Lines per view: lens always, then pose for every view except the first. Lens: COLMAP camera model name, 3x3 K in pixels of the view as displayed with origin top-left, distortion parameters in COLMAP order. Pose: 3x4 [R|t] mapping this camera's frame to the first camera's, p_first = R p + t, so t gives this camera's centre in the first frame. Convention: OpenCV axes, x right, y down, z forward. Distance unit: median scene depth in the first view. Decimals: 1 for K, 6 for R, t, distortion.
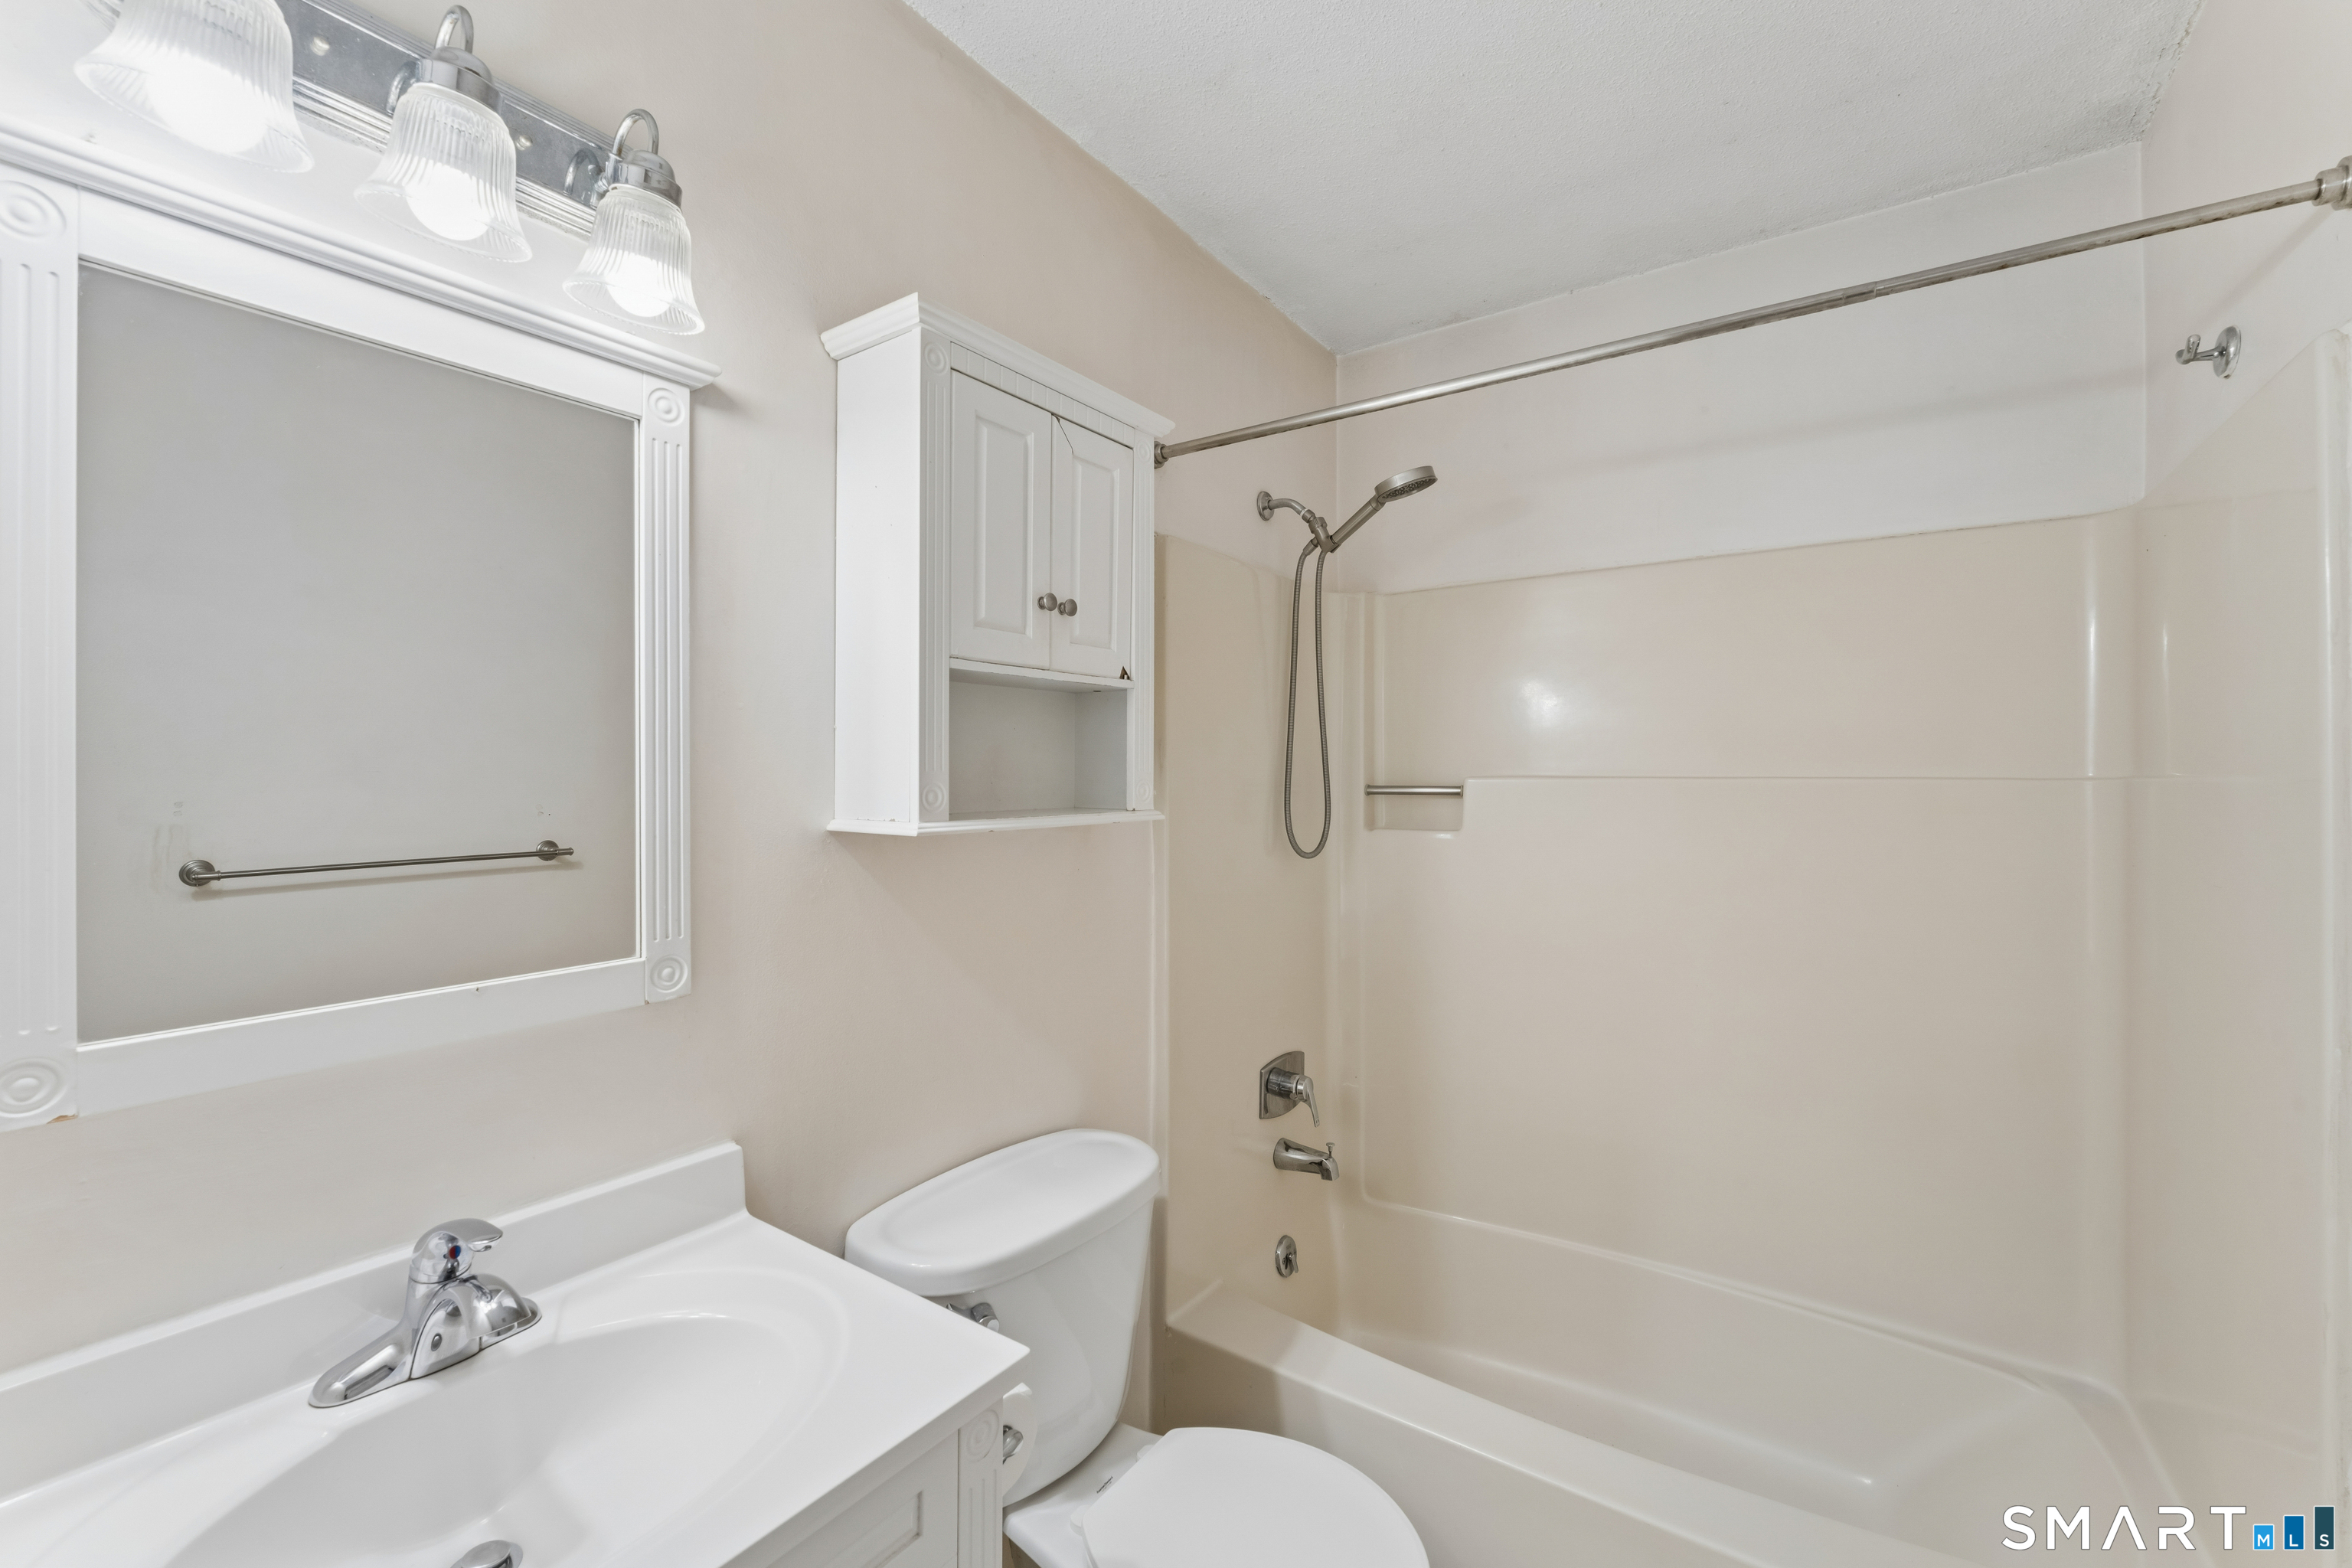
lens RADIAL K [[948.4, 0, 1181.7], [0, 948.4, 764.7], [0, 0, 1]] dist [-0.002483, 0.001030]
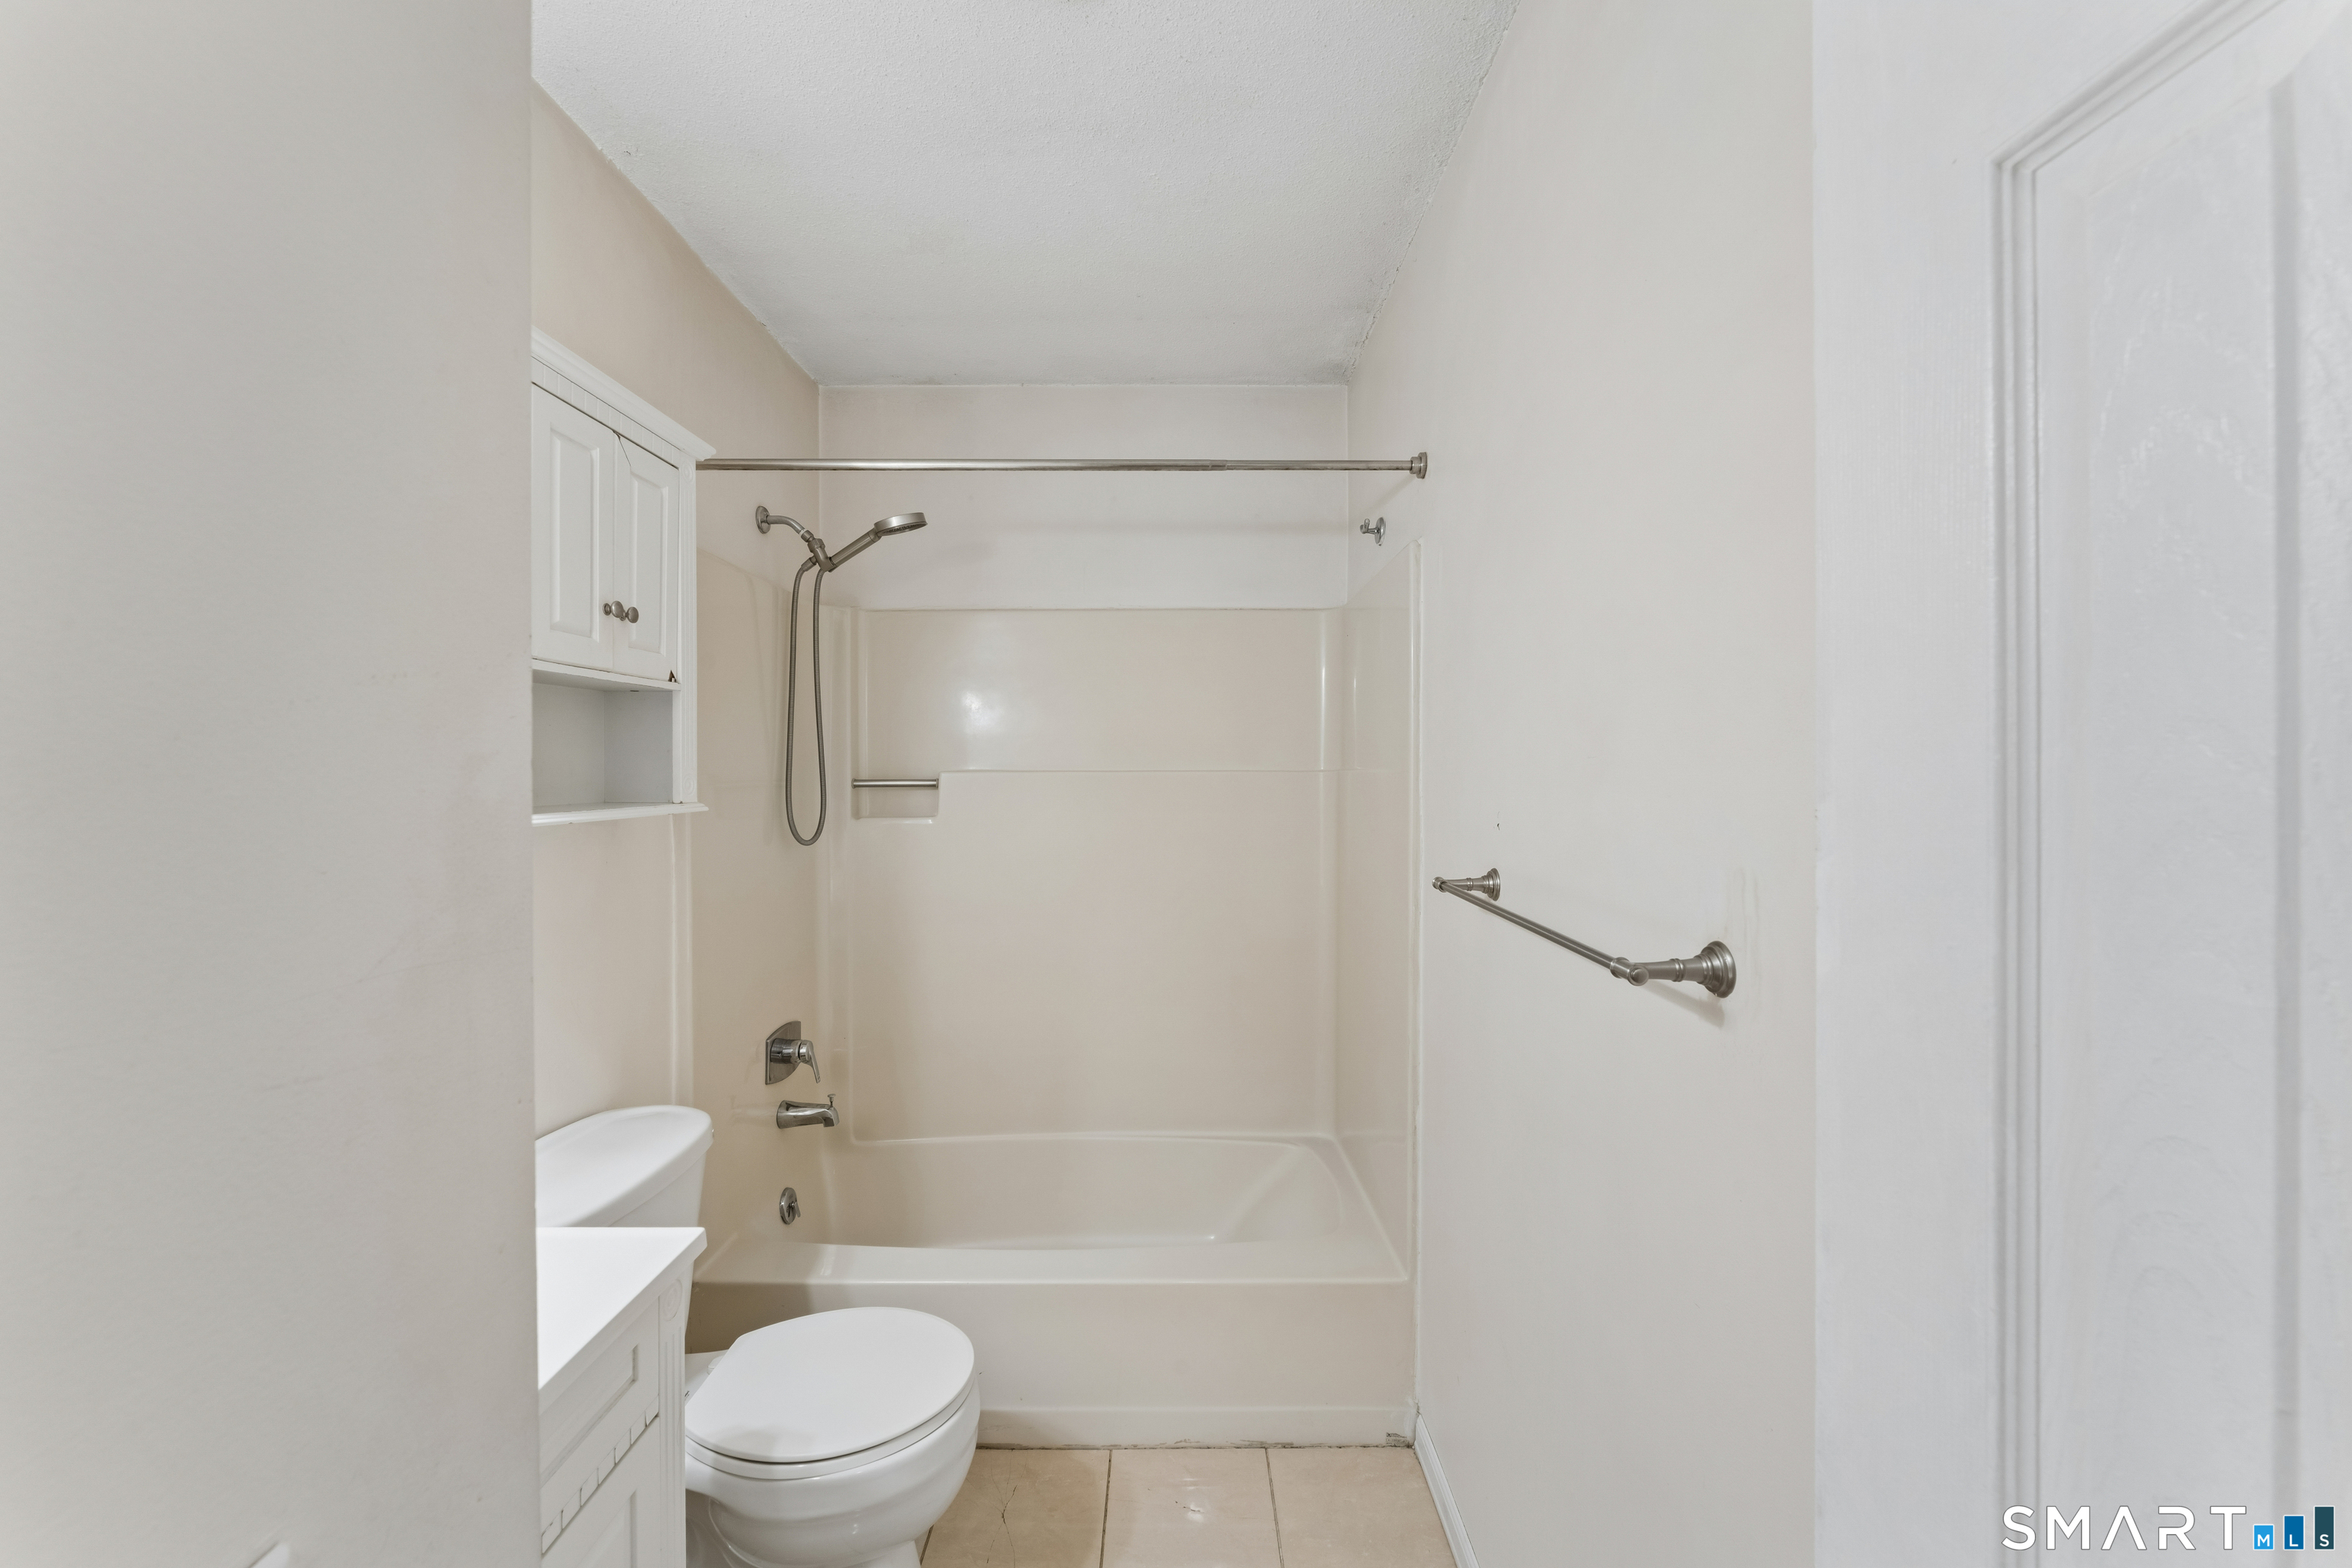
lens RADIAL K [[948.4, 0, 1175.2], [0, 948.4, 773.4], [0, 0, 1]] dist [-0.002483, 0.001030]
pose [[0.818067, -0.004115, 0.575108, -0.181165], [-0.004129, 0.999907, 0.013028, -0.002026], [-0.575108, -0.013032, 0.817974, -0.184293]]
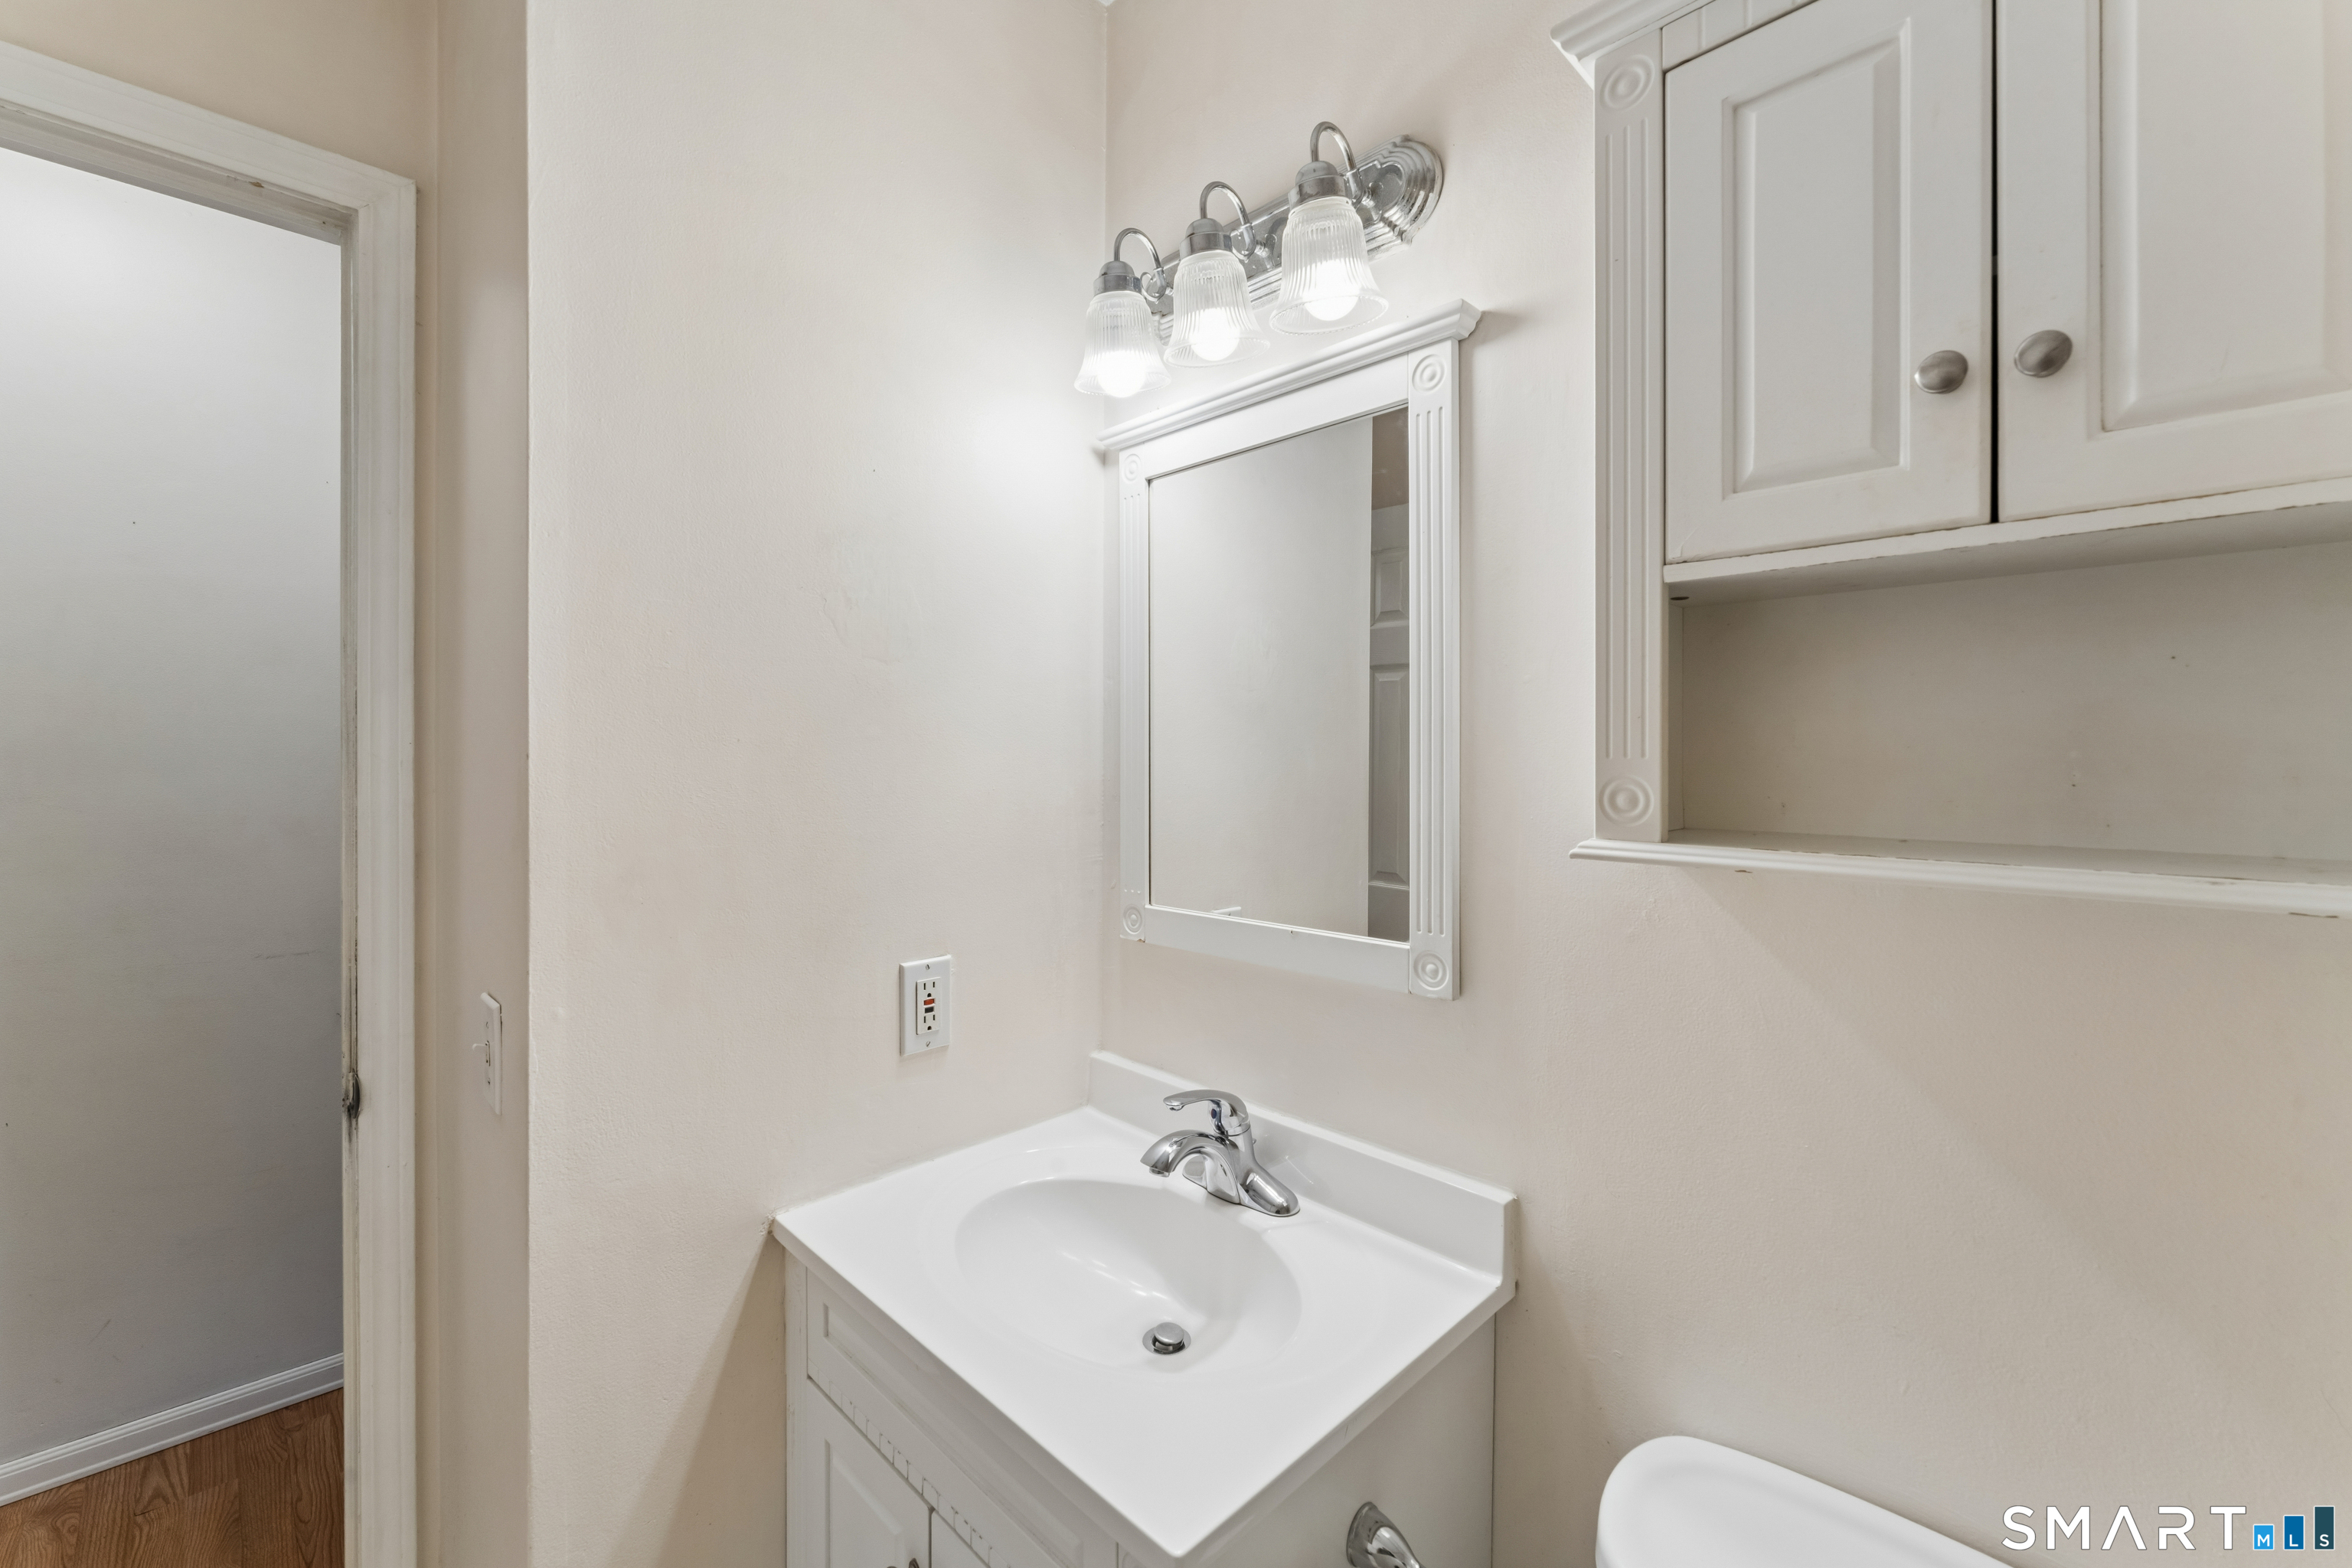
lens RADIAL K [[948.4, 0, 1171.5], [0, 948.4, 752.0], [0, 0, 1]] dist [-0.002483, 0.001030]
pose [[-0.181298, 0.000717, -0.983428, 0.266110], [0.015034, 0.999885, -0.002043, -0.000322], [0.983313, -0.015155, -0.181288, 0.551278]]
